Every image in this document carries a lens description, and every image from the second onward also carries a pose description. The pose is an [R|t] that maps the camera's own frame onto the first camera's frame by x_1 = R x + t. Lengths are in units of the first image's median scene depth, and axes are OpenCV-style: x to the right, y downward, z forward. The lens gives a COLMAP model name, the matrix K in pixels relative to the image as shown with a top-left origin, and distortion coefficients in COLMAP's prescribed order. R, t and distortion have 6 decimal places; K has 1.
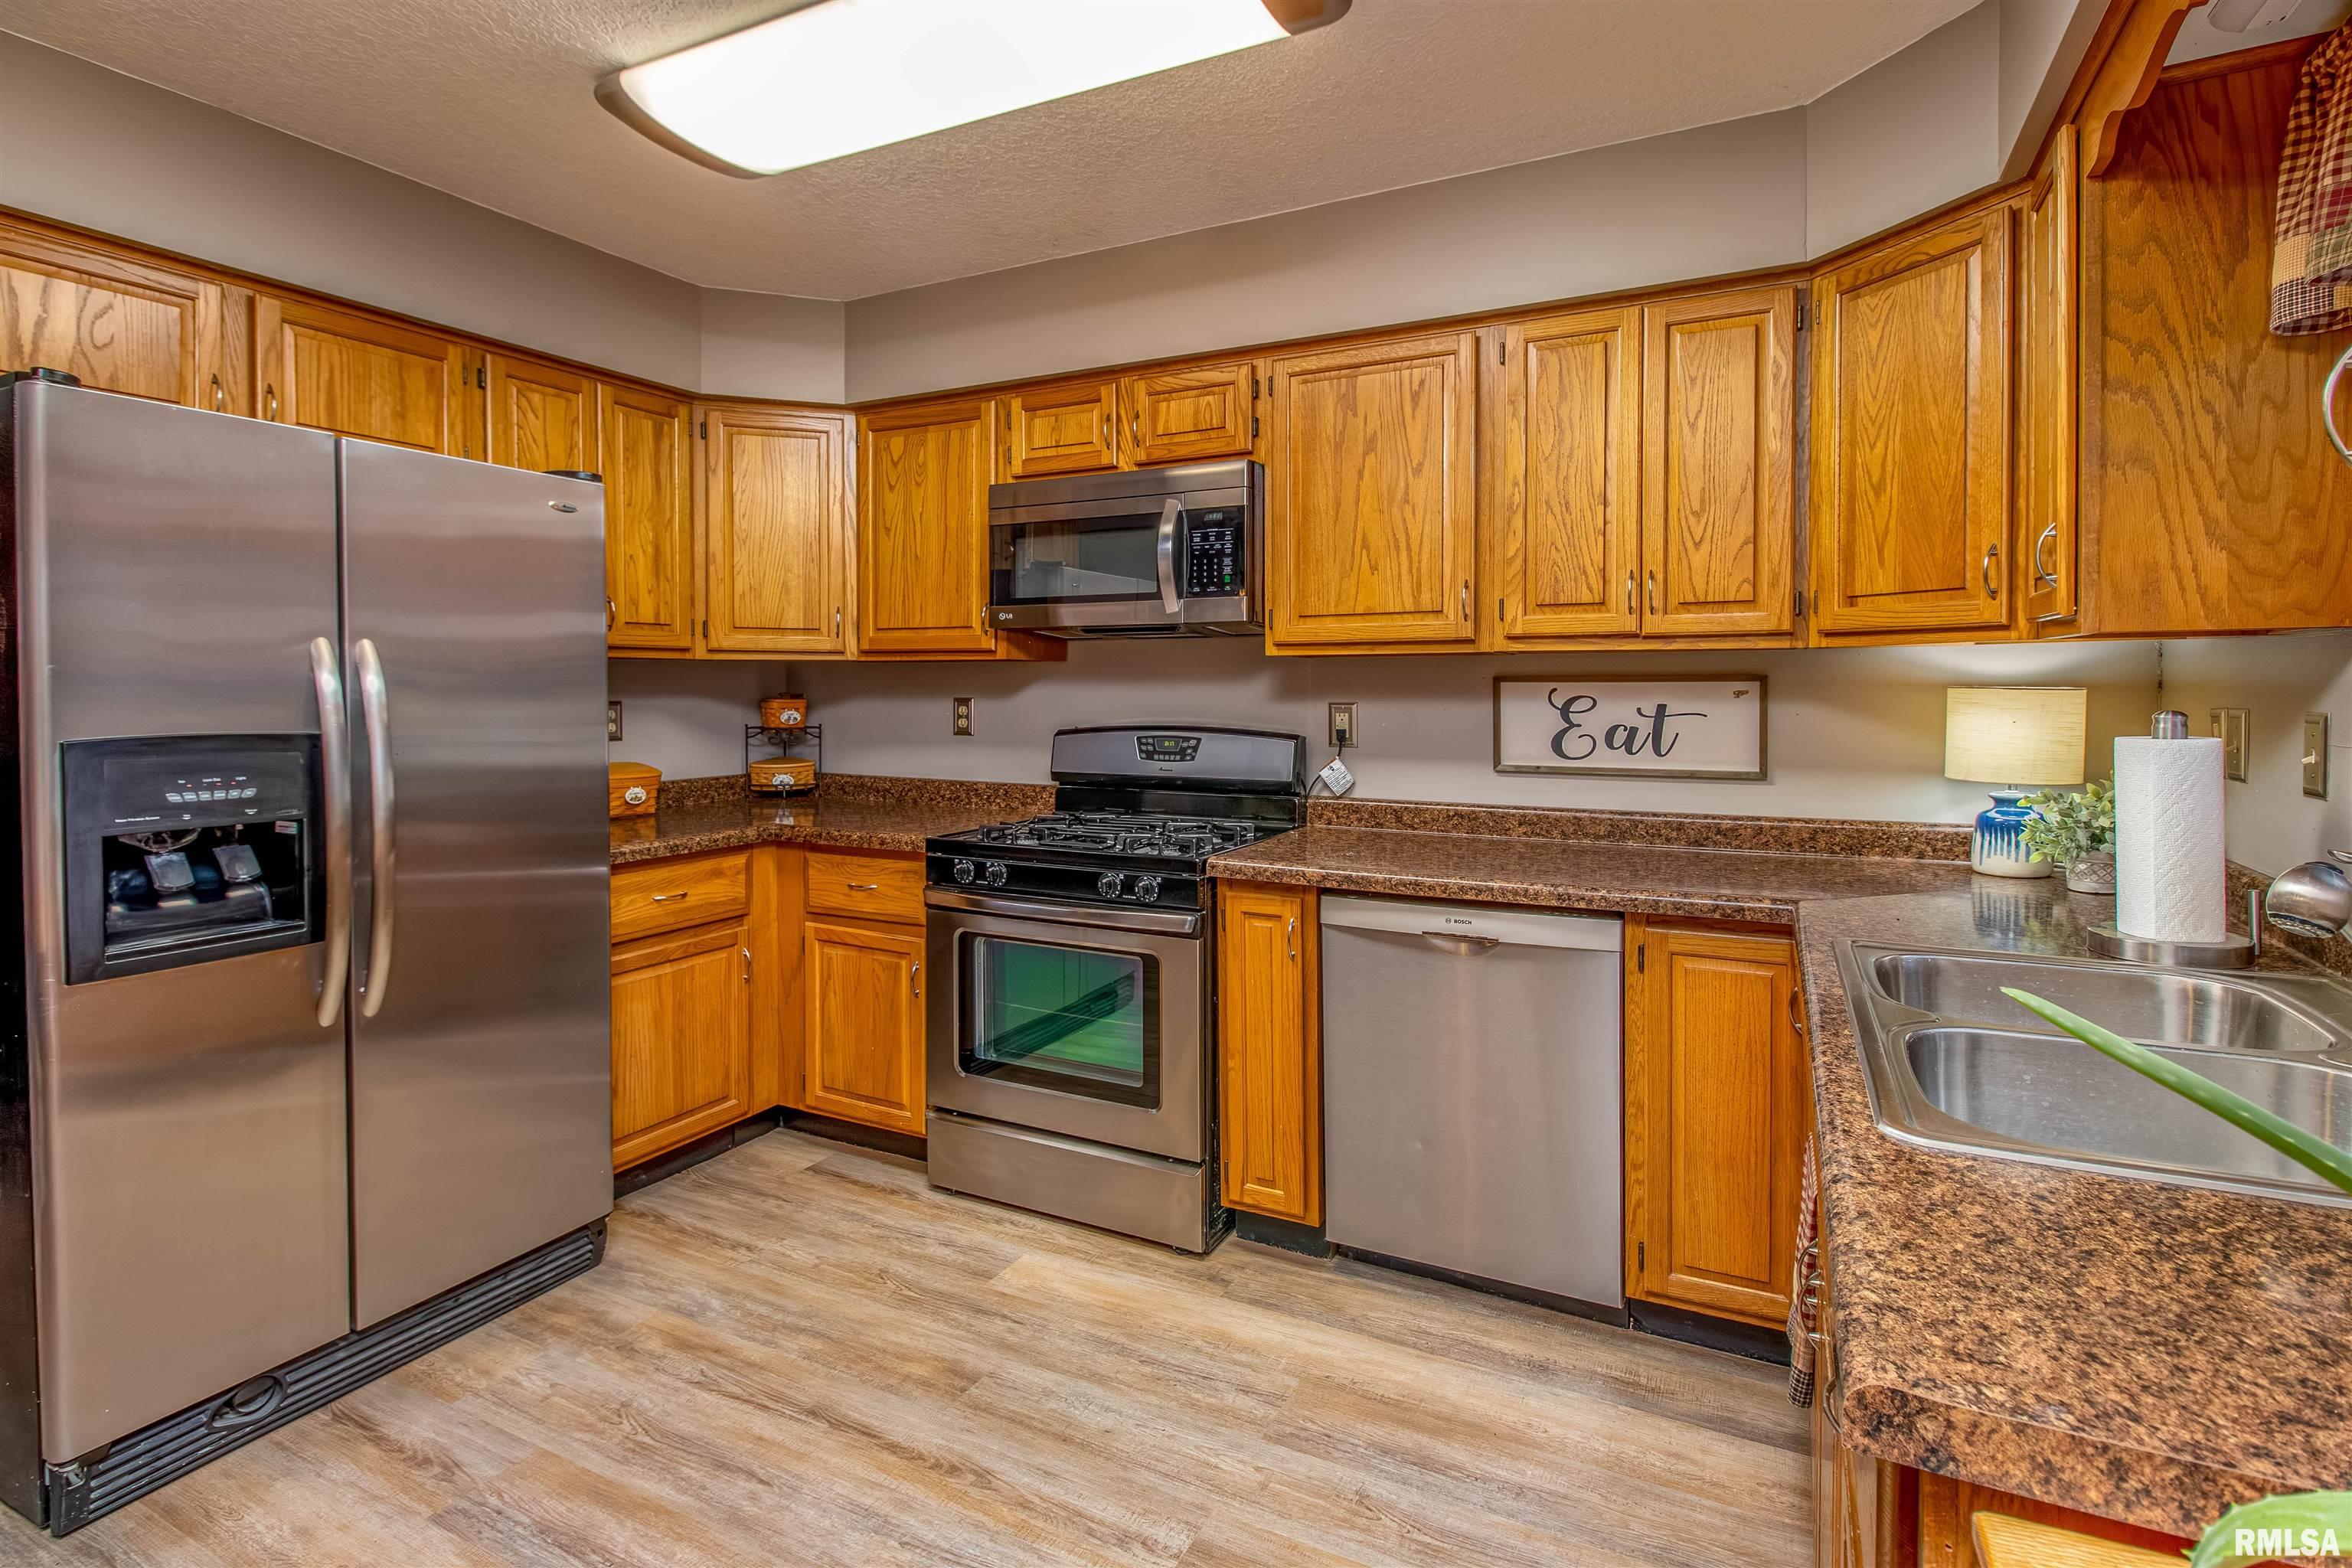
lens RADIAL K [[1091.5, 0, 1224.9], [0, 1091.5, 710.0], [0, 0, 1]] dist [-0.003388, -0.003063]
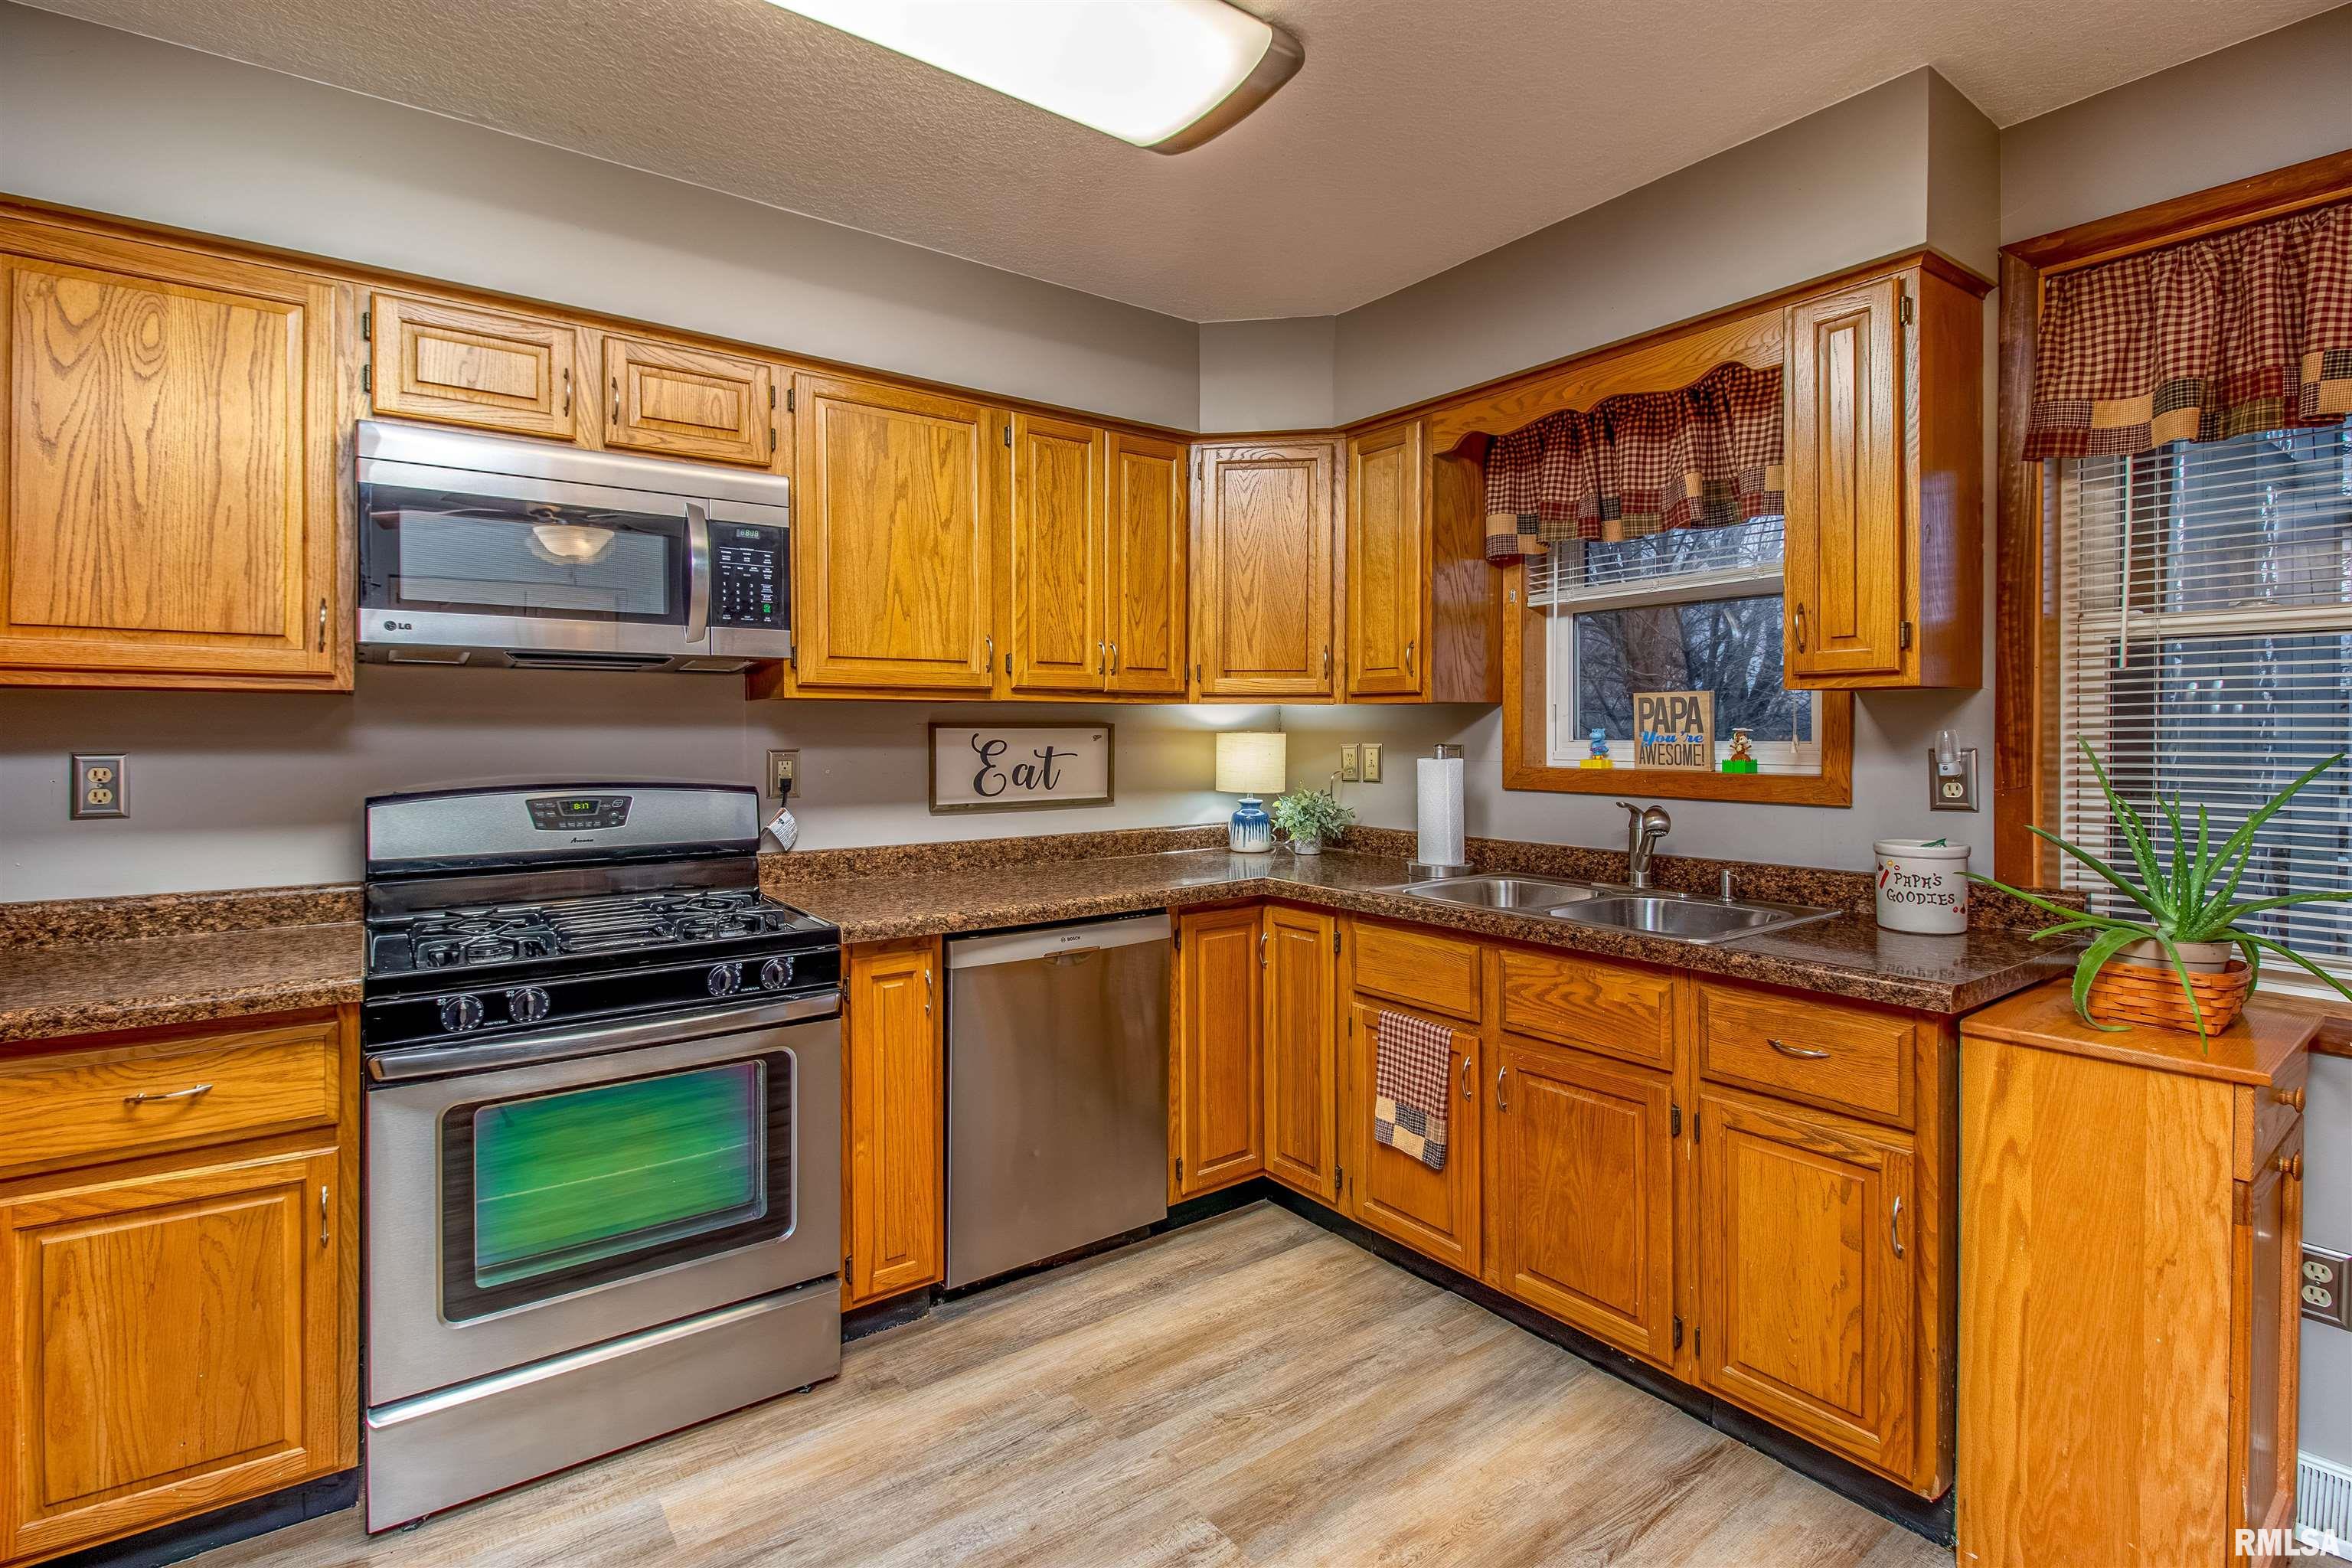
lens RADIAL K [[1091.5, 0, 1143.2], [0, 1091.5, 735.8], [0, 0, 1]] dist [-0.003388, -0.003063]
pose [[0.479032, -0.004386, 0.877787, -0.650434], [0.018897, 0.999807, -0.005318, -0.008940], [-0.877594, 0.019135, 0.479023, 0.336940]]
